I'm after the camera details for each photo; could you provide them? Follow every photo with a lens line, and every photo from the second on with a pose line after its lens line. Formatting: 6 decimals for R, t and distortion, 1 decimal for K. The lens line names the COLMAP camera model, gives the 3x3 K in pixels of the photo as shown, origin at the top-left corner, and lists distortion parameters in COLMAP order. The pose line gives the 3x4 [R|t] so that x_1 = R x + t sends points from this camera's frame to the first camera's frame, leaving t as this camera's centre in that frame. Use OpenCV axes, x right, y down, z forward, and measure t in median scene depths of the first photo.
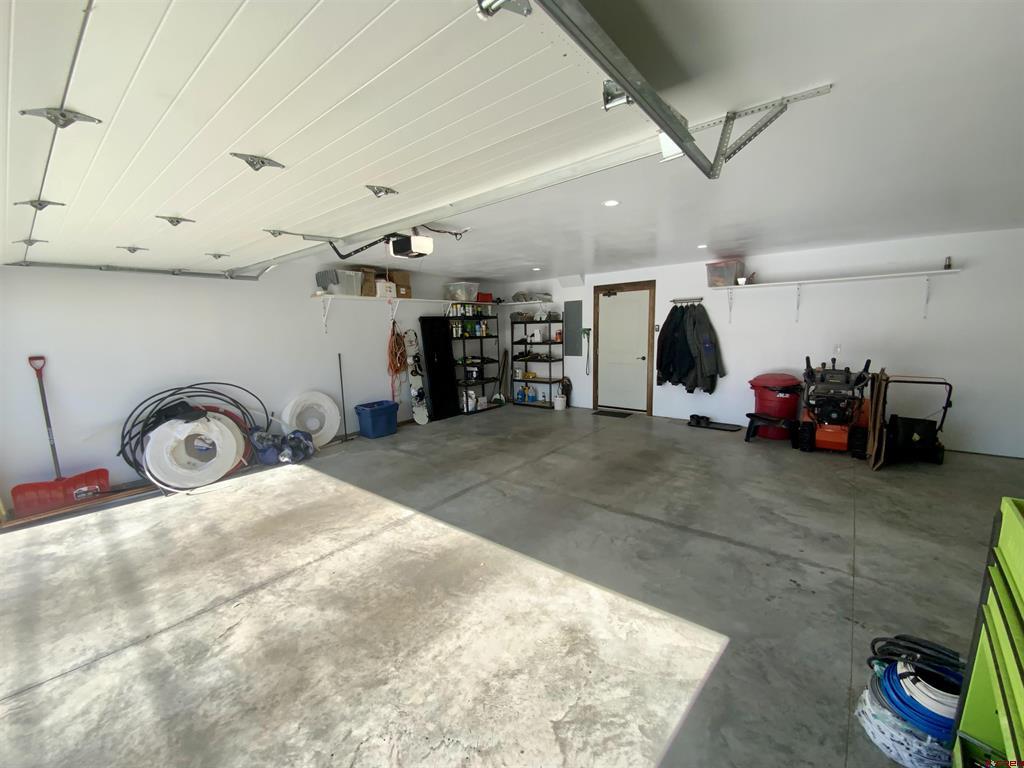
lens RADIAL K [[422.2, 0, 513.5], [0, 422.2, 382.9], [0, 0, 1]] dist [0.010669, -0.006889]
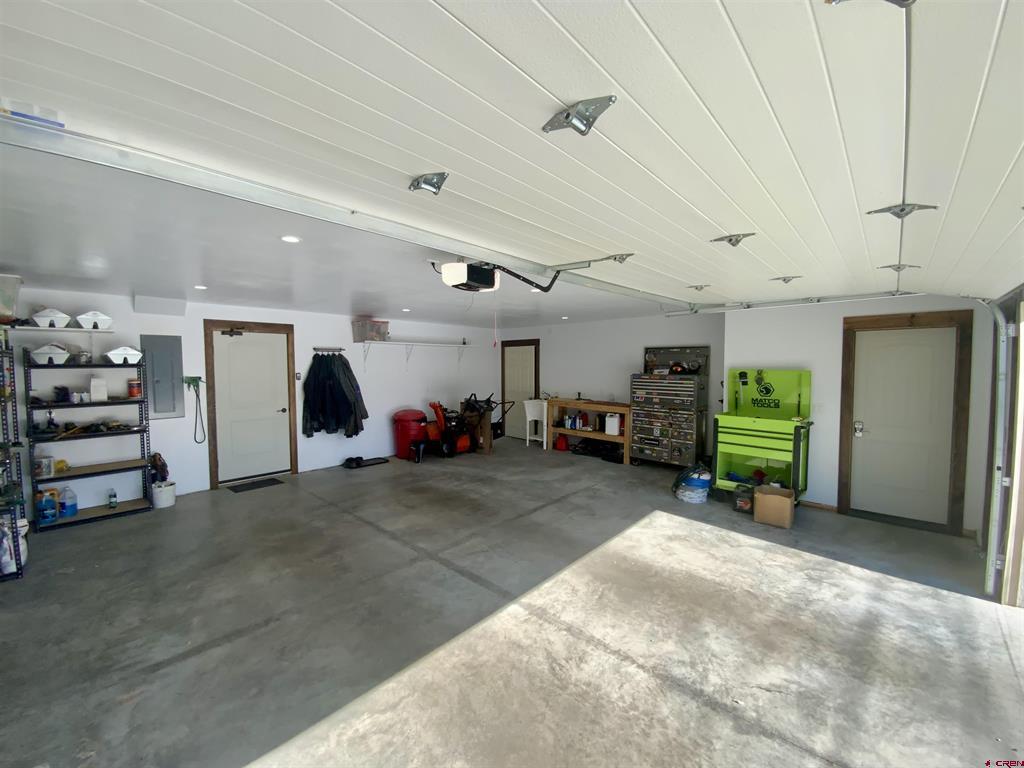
lens RADIAL K [[422.2, 0, 512.2], [0, 422.2, 386.9], [0, 0, 1]] dist [0.010669, -0.006889]
pose [[0.041844, -0.031676, 0.998622, -1.171214], [0.133077, 0.990769, 0.025851, -0.142177], [-0.990222, 0.131812, 0.045673, 1.036663]]
